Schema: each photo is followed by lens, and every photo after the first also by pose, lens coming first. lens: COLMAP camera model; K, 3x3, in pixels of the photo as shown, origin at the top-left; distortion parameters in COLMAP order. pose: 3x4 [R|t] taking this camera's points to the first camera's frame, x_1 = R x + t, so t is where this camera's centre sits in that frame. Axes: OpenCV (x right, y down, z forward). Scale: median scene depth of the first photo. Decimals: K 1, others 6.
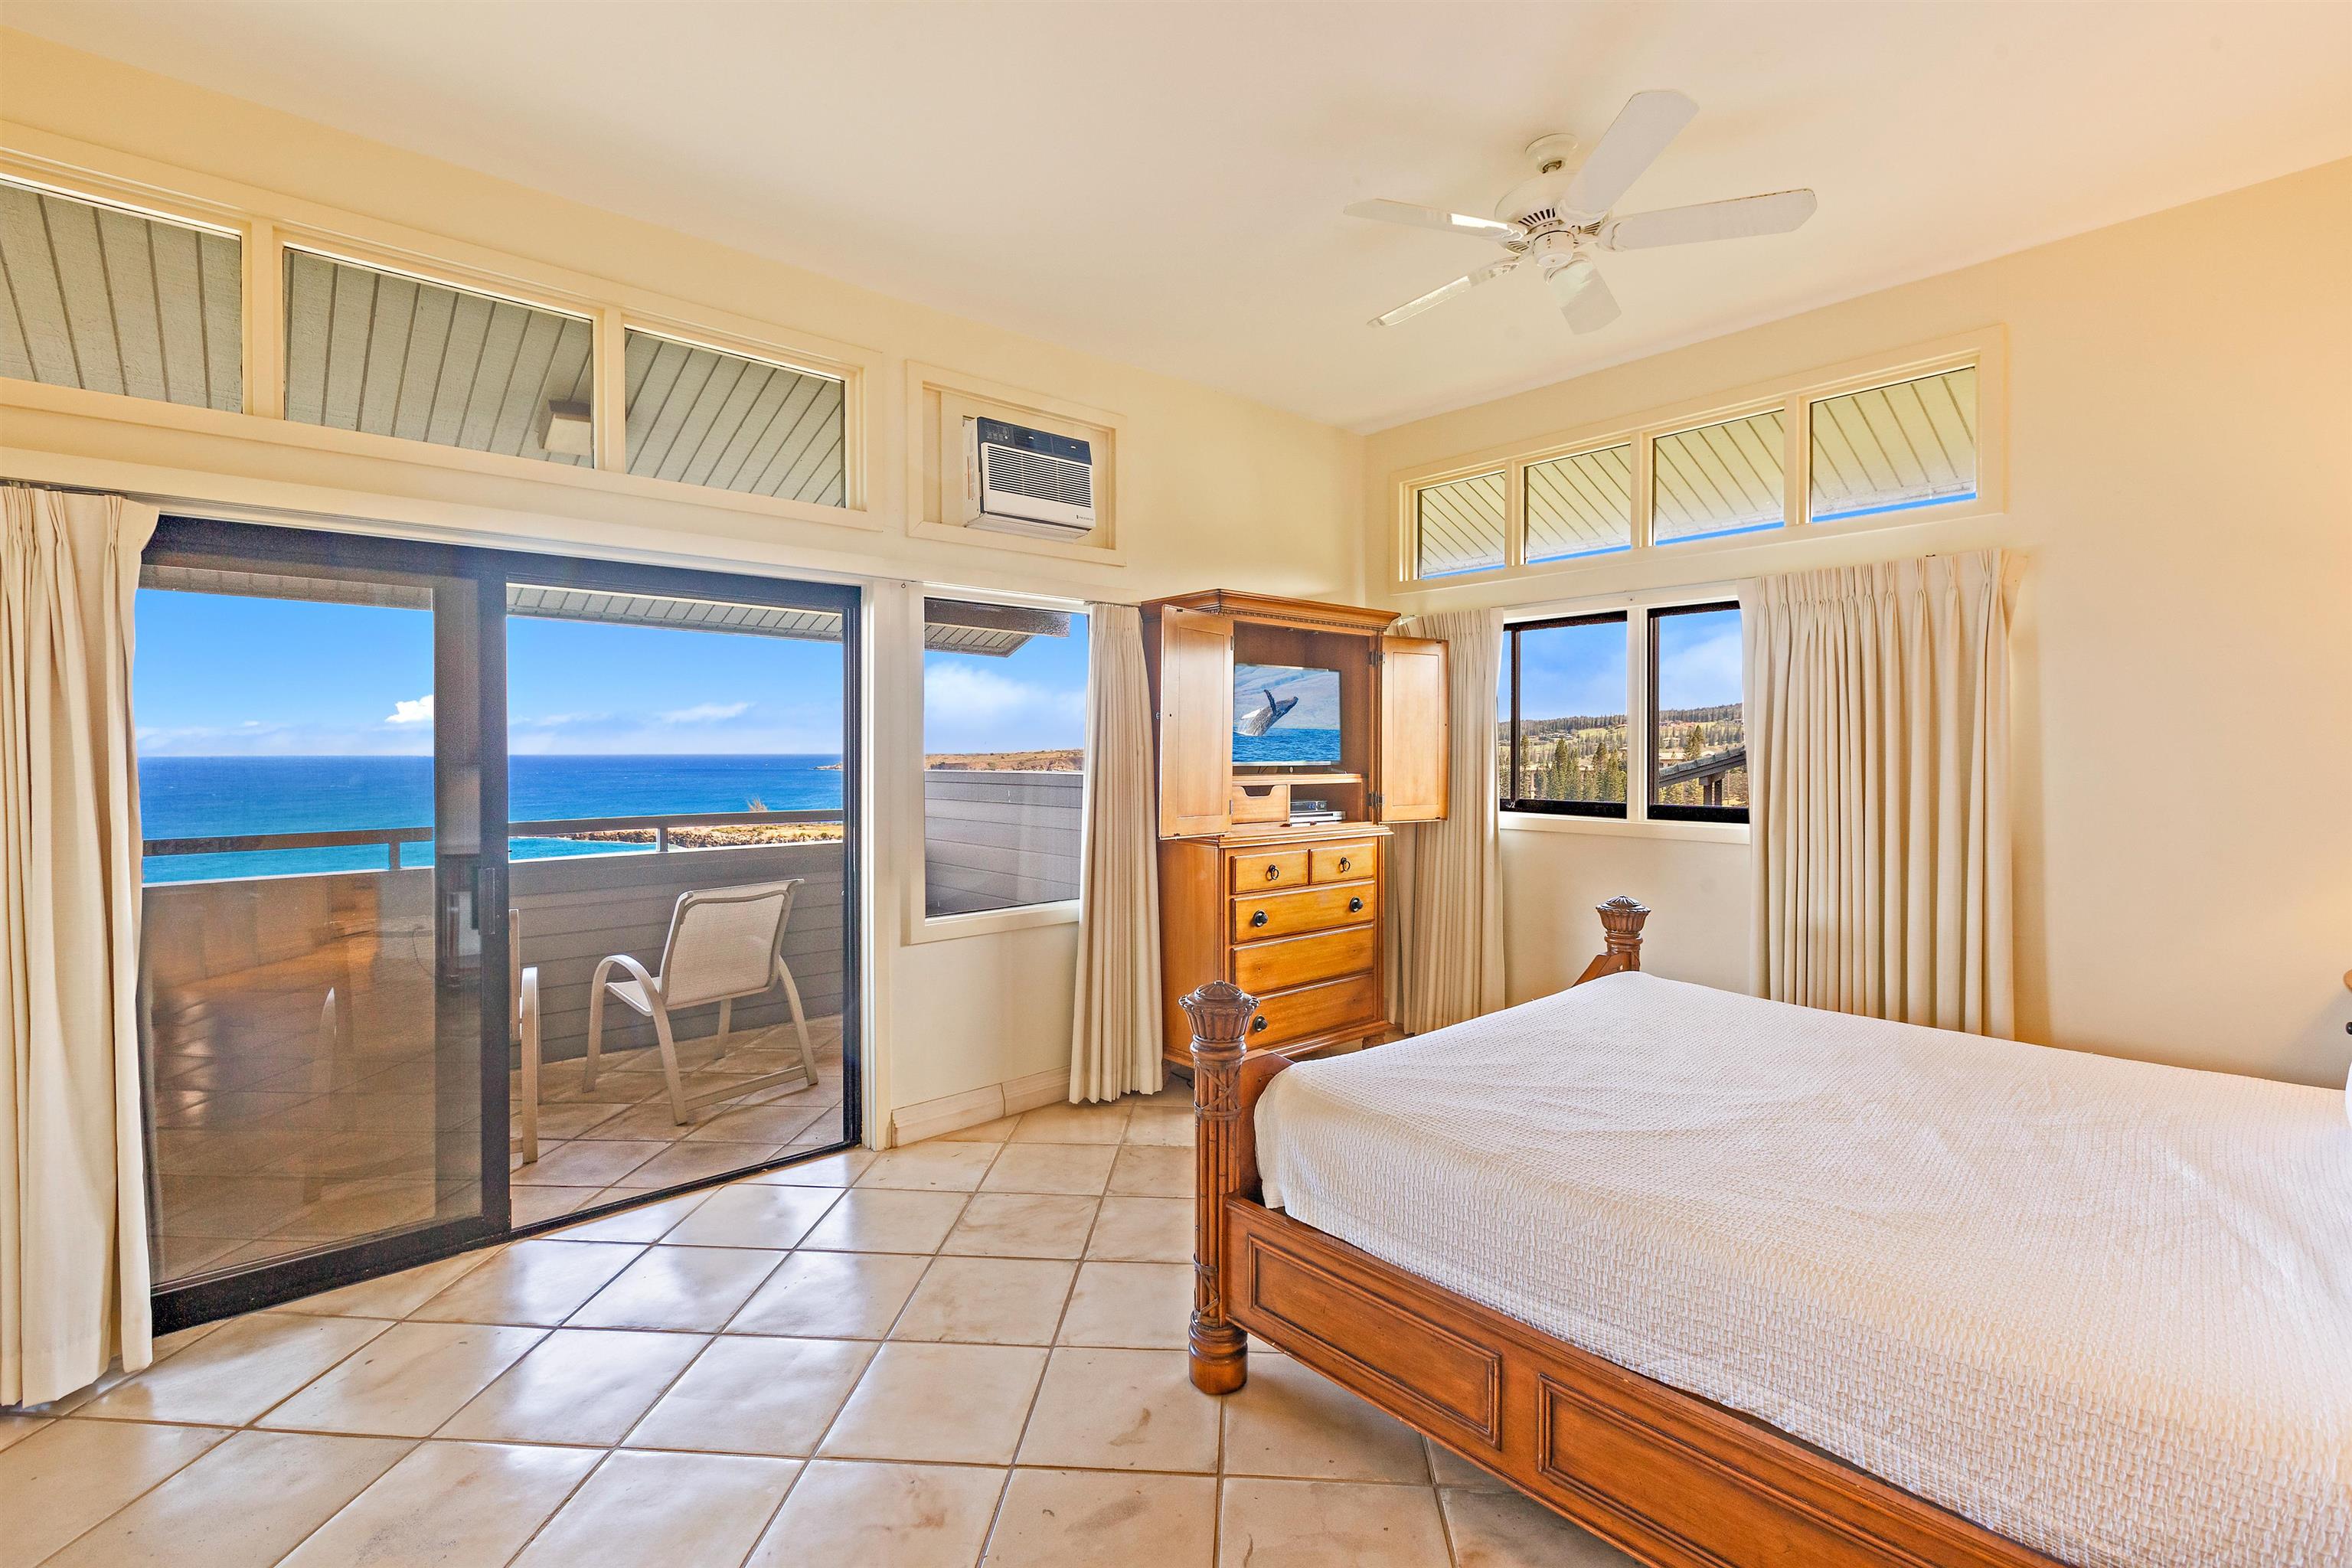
lens RADIAL K [[1053.1, 0, 1166.7], [0, 1053.1, 770.9], [0, 0, 1]] dist [-0.000765, 0.000525]
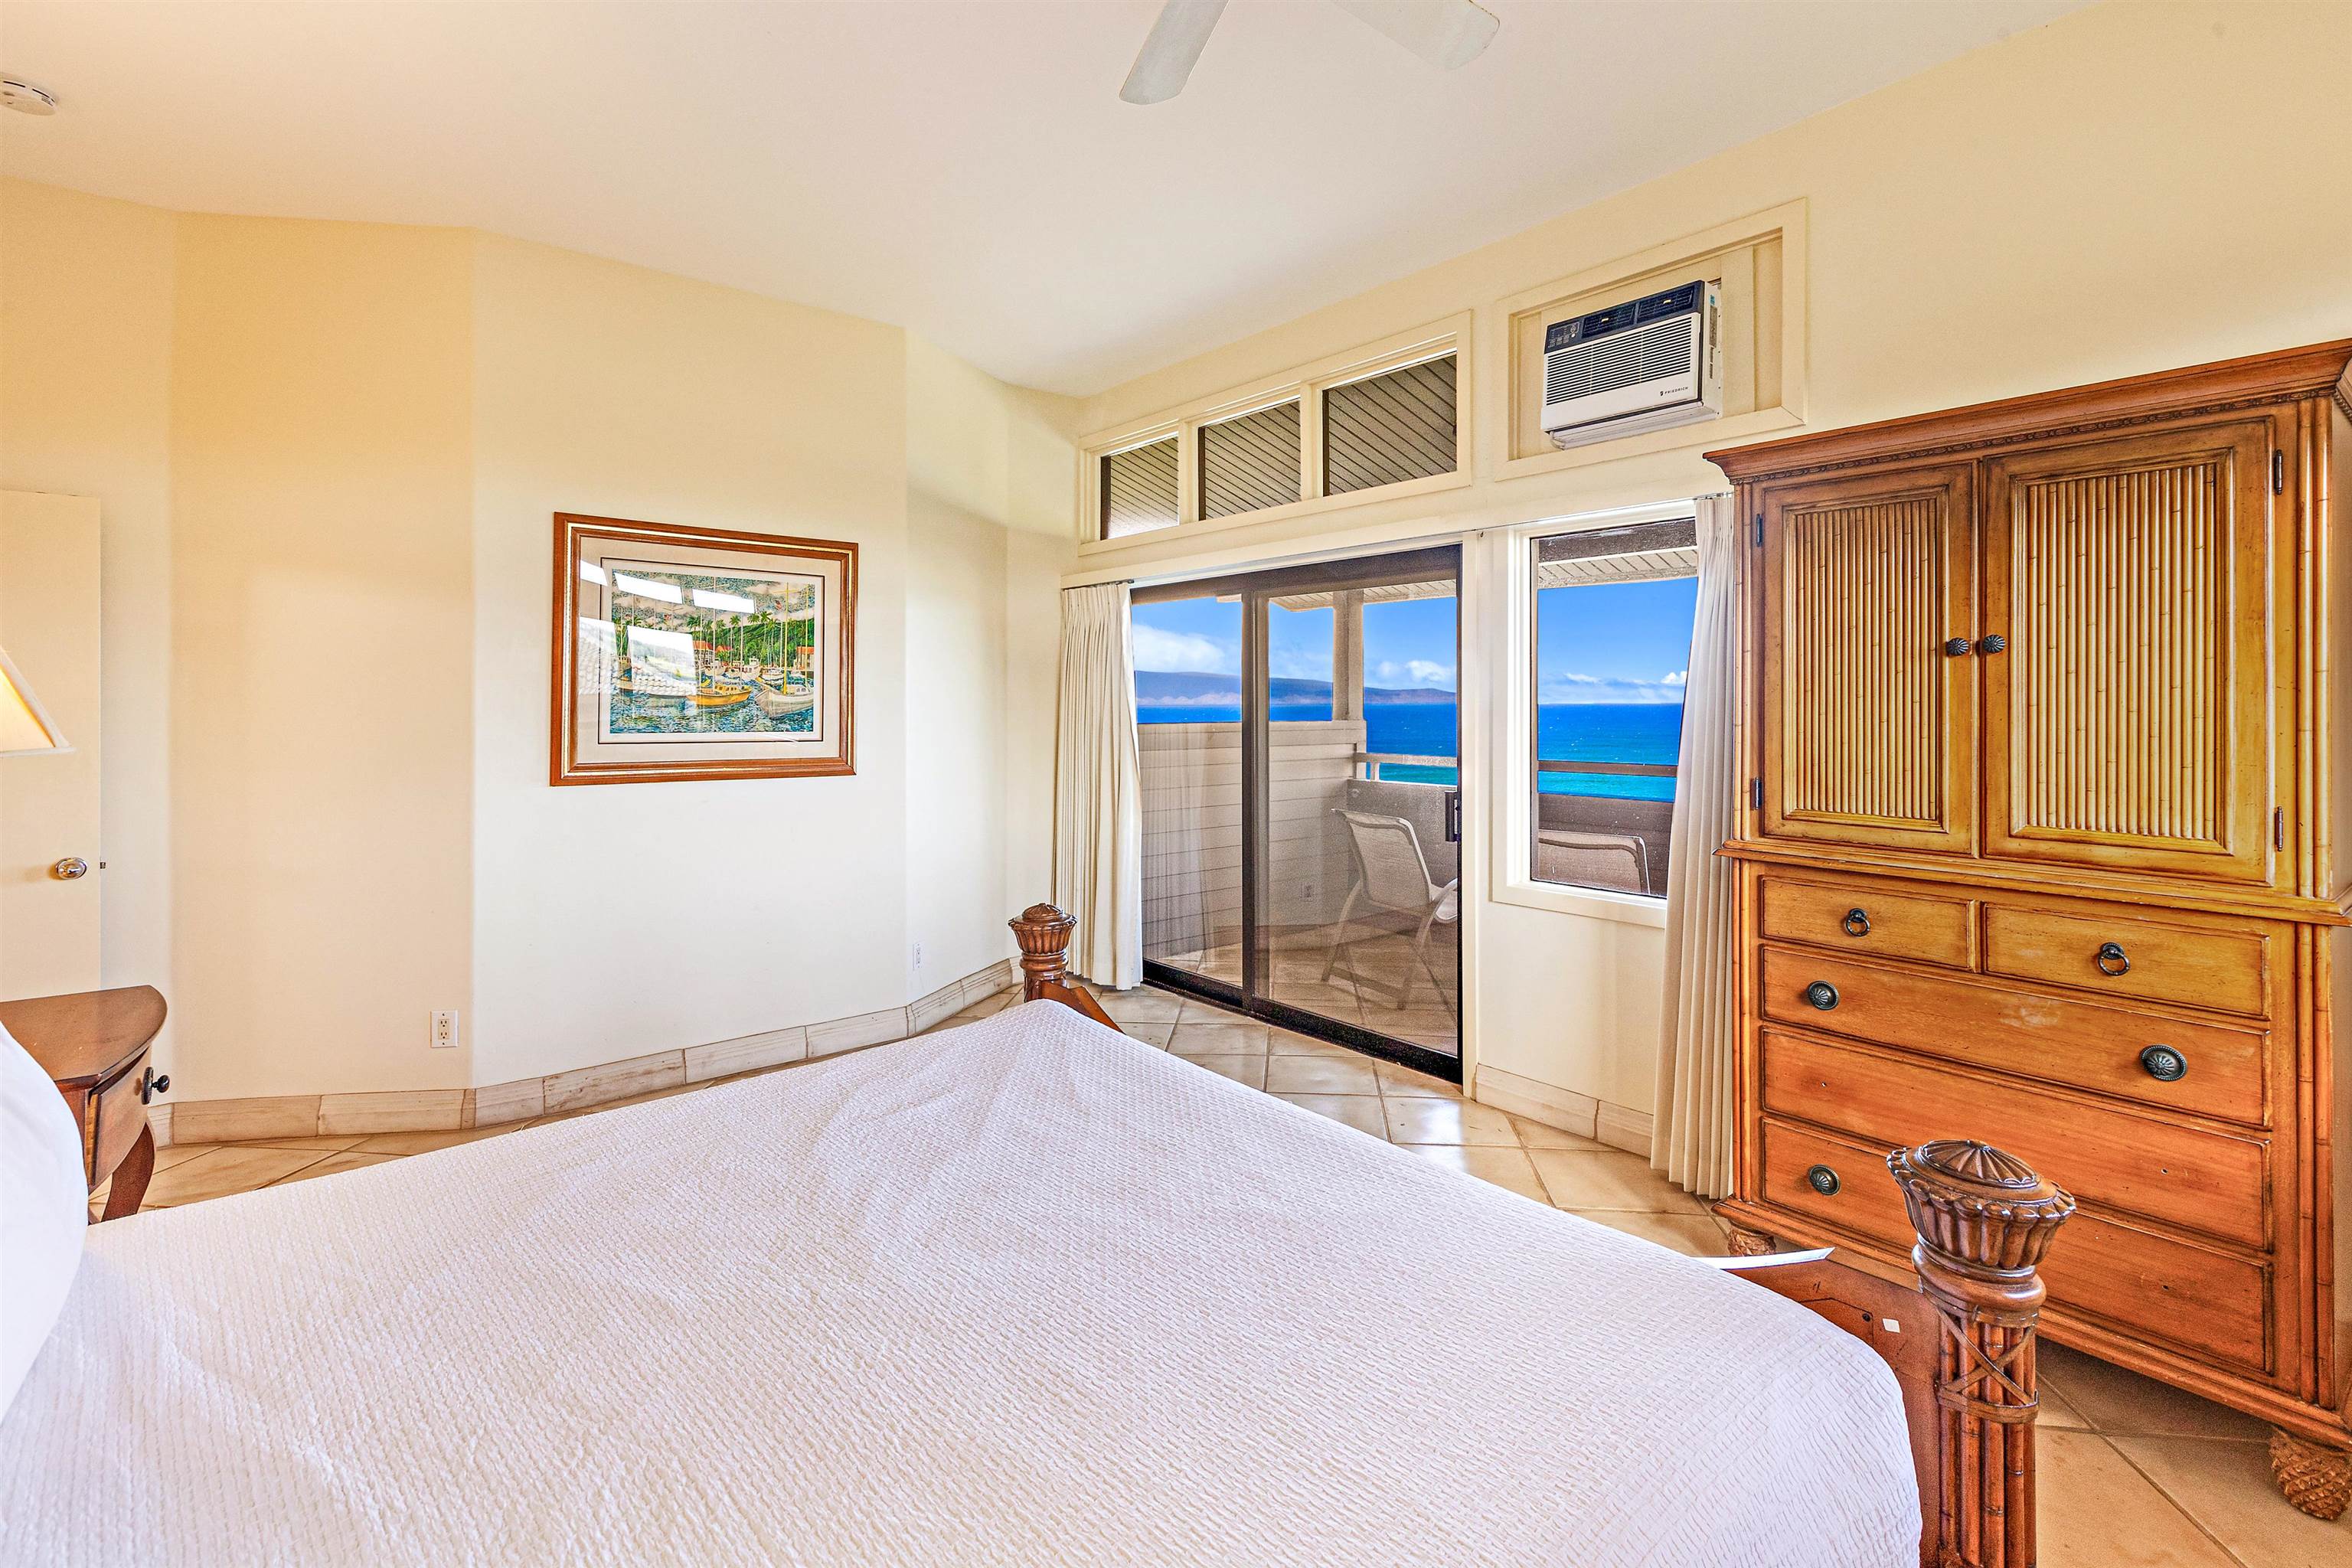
lens RADIAL K [[1097.8, 0, 1172.4], [0, 1097.8, 695.4], [0, 0, 1]] dist [0.000481, 0.000409]
pose [[-0.036417, 0.000320, -0.999337, 0.768275], [-0.022986, 0.999735, 0.001158, -0.017773], [0.999072, 0.023013, -0.036400, 0.731237]]
